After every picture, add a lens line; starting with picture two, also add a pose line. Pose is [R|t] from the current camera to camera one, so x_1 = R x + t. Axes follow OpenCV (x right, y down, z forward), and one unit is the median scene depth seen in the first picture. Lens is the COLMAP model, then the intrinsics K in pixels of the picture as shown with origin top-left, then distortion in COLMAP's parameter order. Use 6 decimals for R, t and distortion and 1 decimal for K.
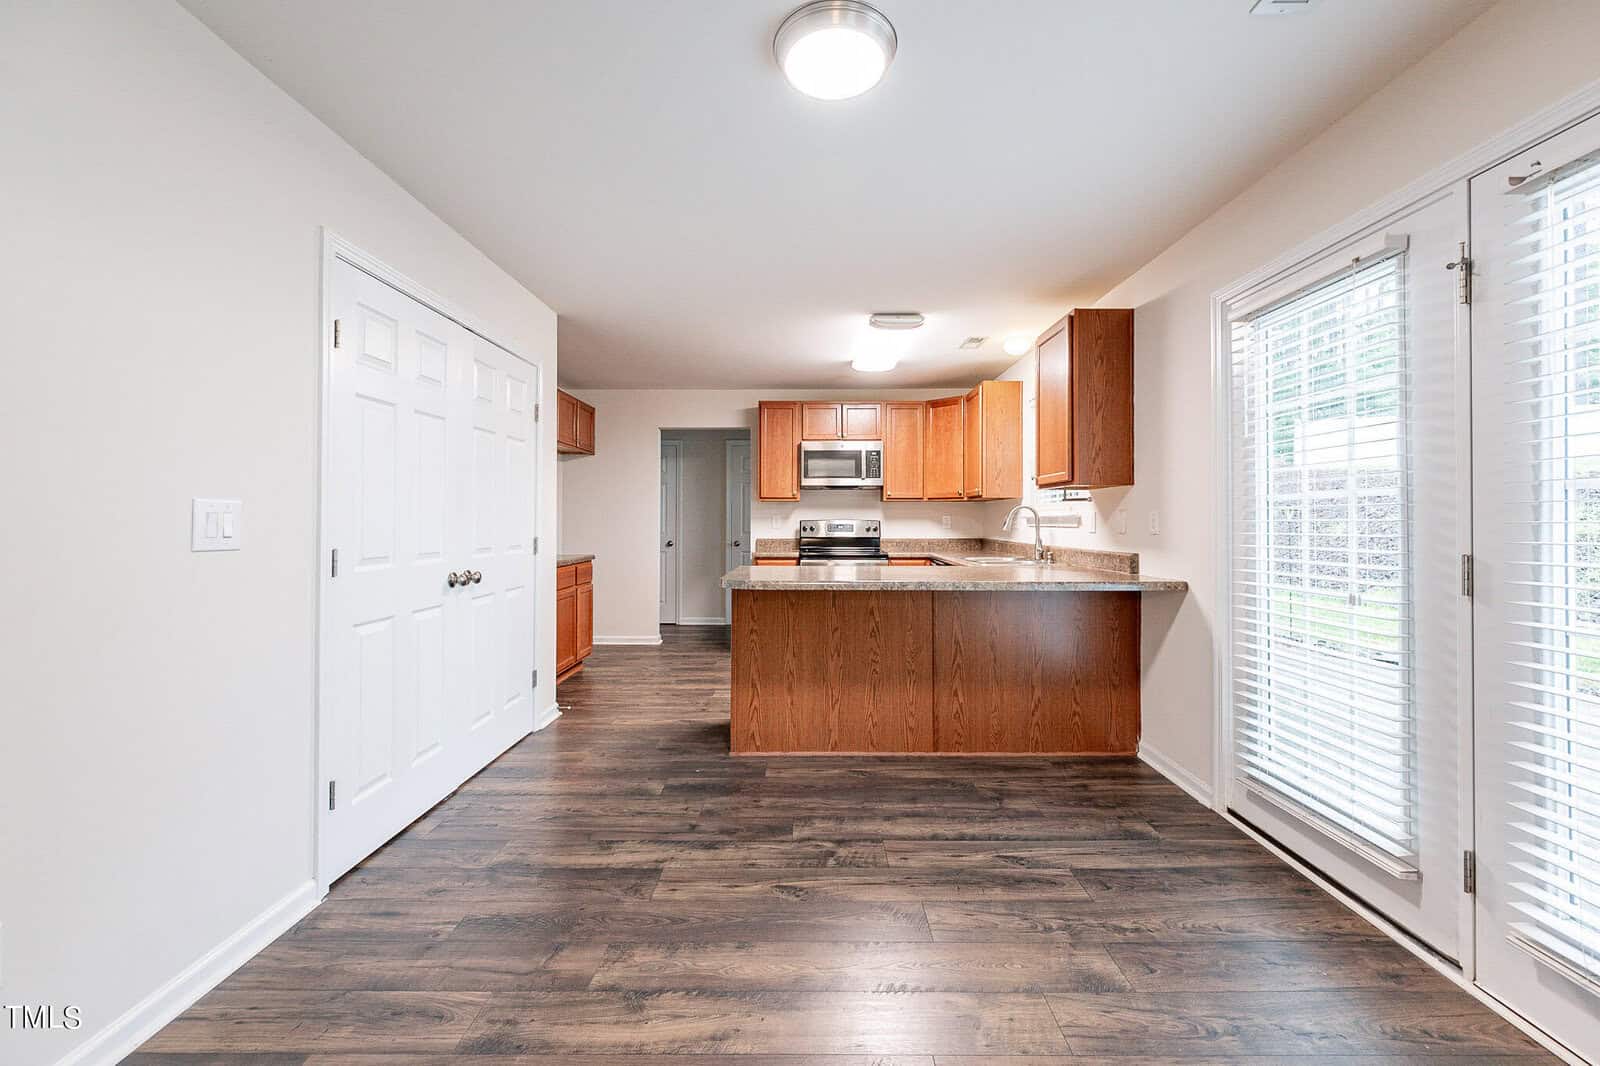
lens RADIAL K [[645.9, 0, 786.6], [0, 645.9, 523.5], [0, 0, 1]] dist [0.003626, 0.000042]
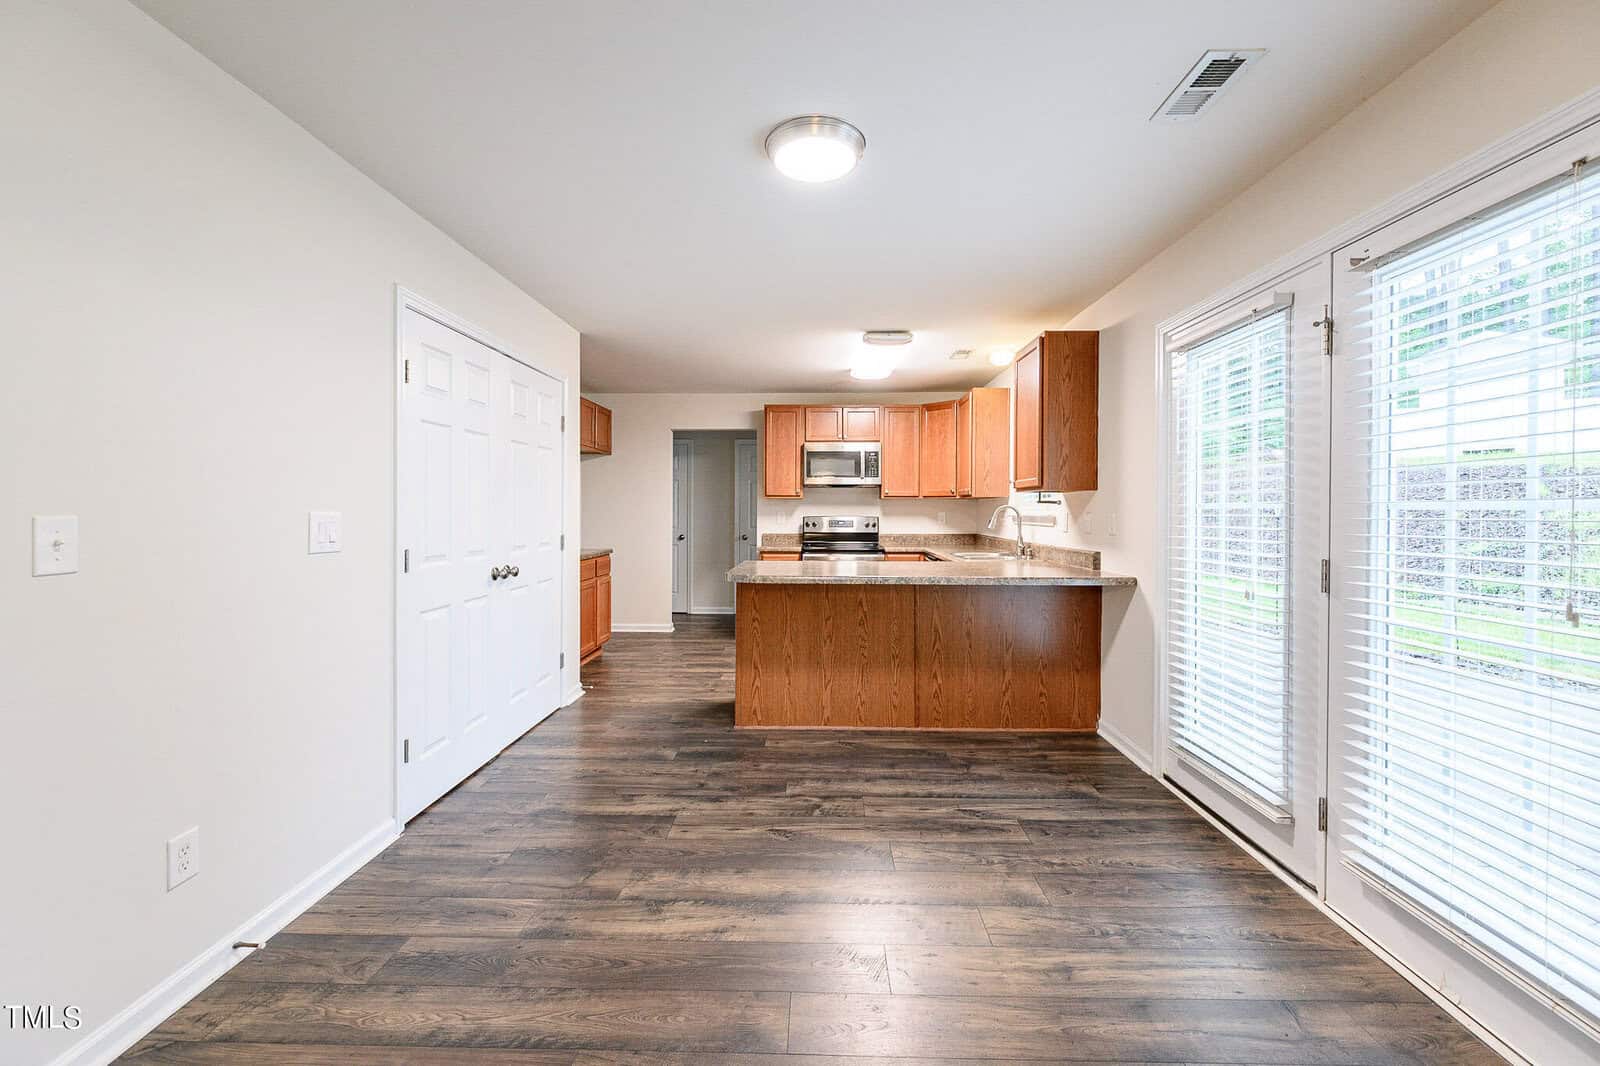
lens RADIAL K [[645.9, 0, 785.1], [0, 645.9, 520.9], [0, 0, 1]] dist [0.003626, 0.000042]
pose [[0.999802, 0.002010, -0.019792, 0.024294], [-0.001780, 0.999931, 0.011642, -0.020330], [0.019814, -0.011604, 0.999736, -0.136363]]
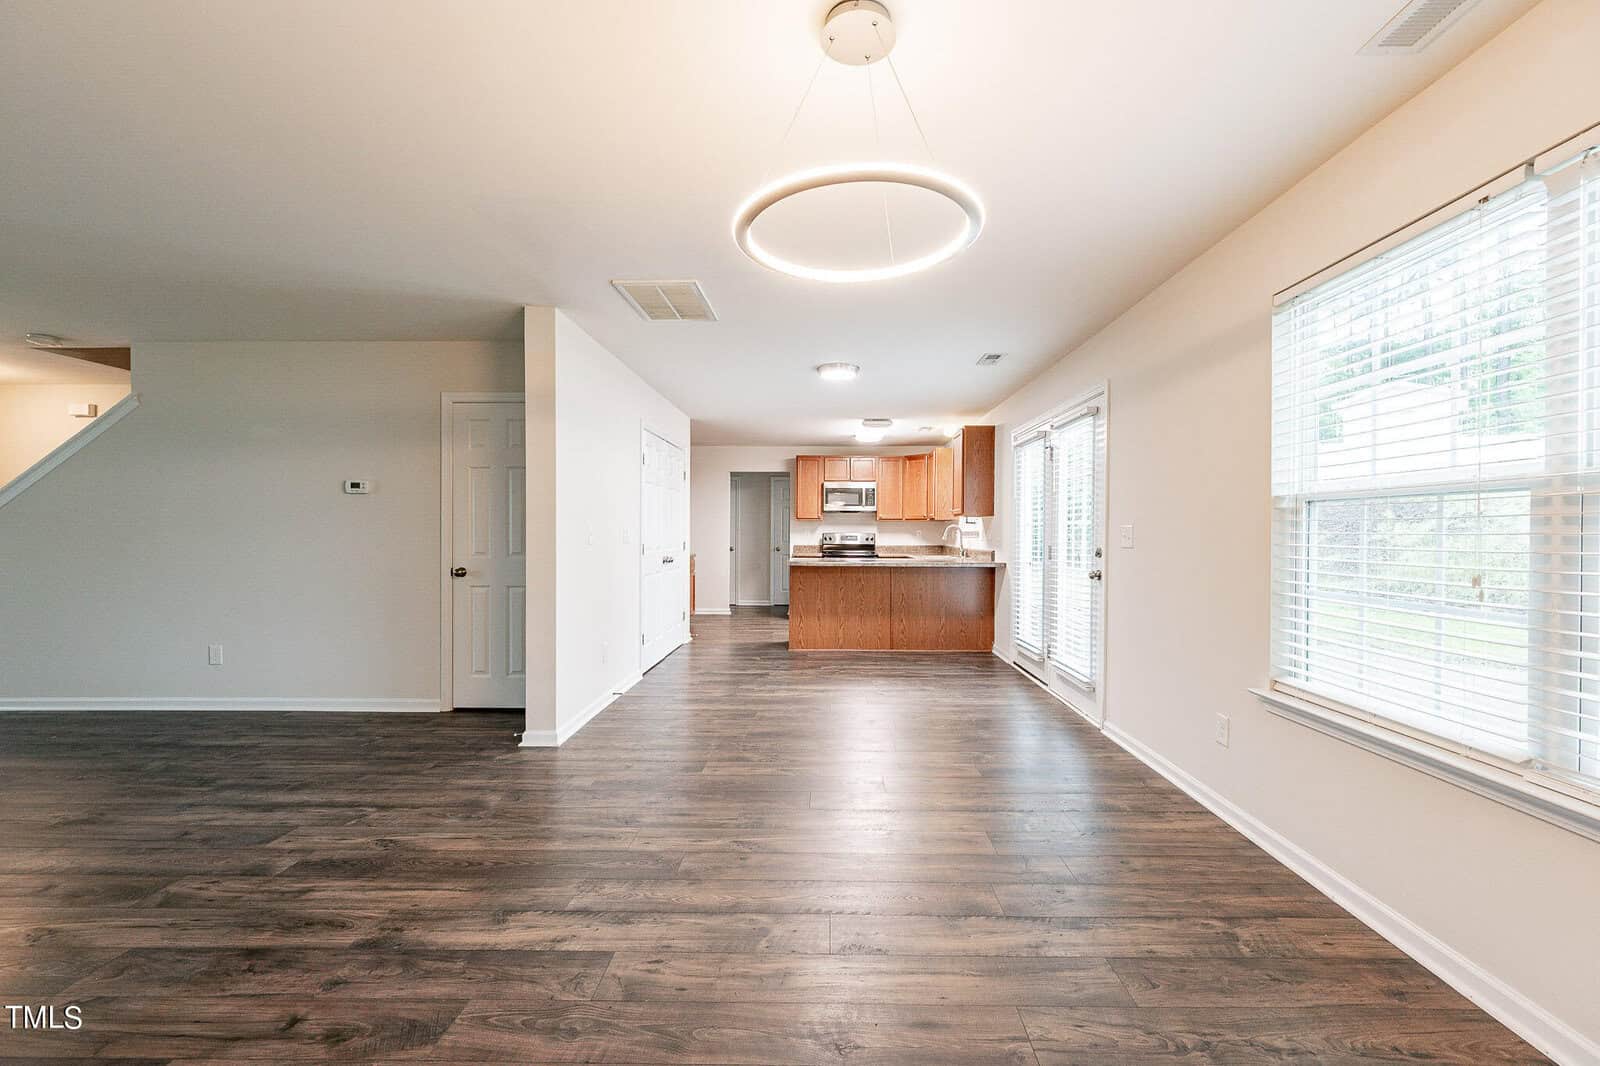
lens RADIAL K [[645.9, 0, 806.5], [0, 645.9, 535.5], [0, 0, 1]] dist [0.003626, 0.000042]
pose [[0.999995, 0.003236, 0.000036, -0.035895], [-0.003236, 0.999995, -0.000034, 0.002730], [-0.000036, 0.000034, 1.000000, -1.063884]]
